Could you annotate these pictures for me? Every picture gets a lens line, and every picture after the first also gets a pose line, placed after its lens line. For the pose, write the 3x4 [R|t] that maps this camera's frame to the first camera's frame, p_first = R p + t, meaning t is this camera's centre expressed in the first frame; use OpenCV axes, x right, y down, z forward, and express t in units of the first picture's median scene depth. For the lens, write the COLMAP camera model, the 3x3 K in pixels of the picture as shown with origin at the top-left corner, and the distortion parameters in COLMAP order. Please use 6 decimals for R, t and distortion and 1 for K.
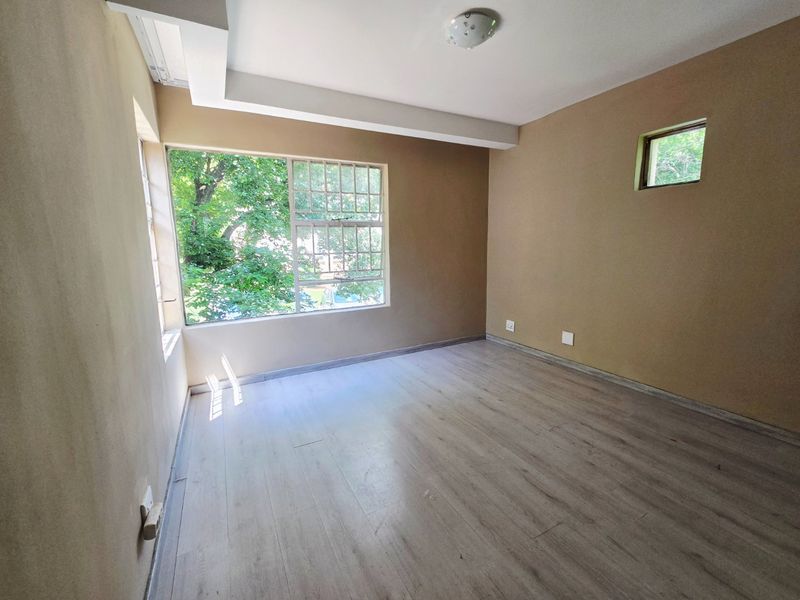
lens RADIAL K [[330.8, 0, 400.0], [0, 330.8, 300.0], [0, 0, 1]] dist [0.002942, 0.004122]
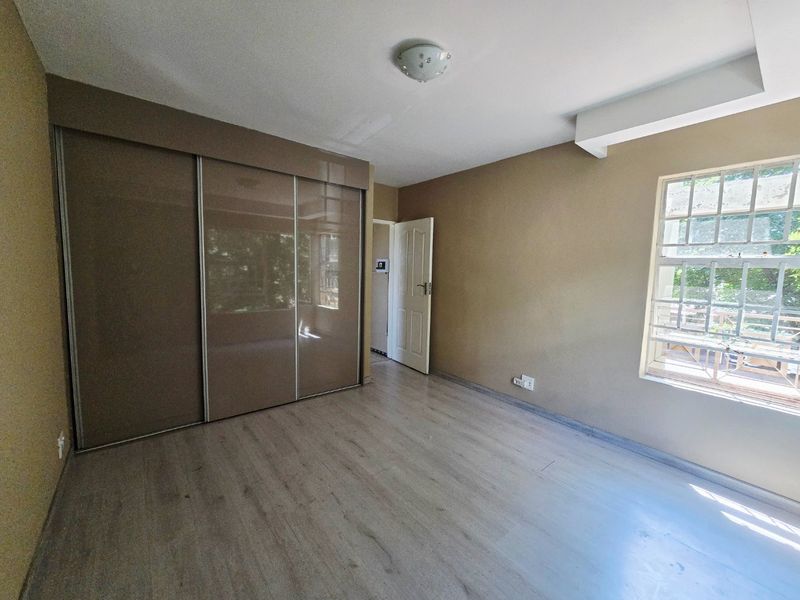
lens RADIAL K [[330.8, 0, 400.0], [0, 330.8, 300.0], [0, 0, 1]] dist [0.002942, 0.004122]
pose [[-0.977592, 0.007568, -0.210372, 0.438922], [-0.050464, 0.961788, 0.269103, -0.369140], [0.204370, 0.273690, -0.939855, 1.823613]]
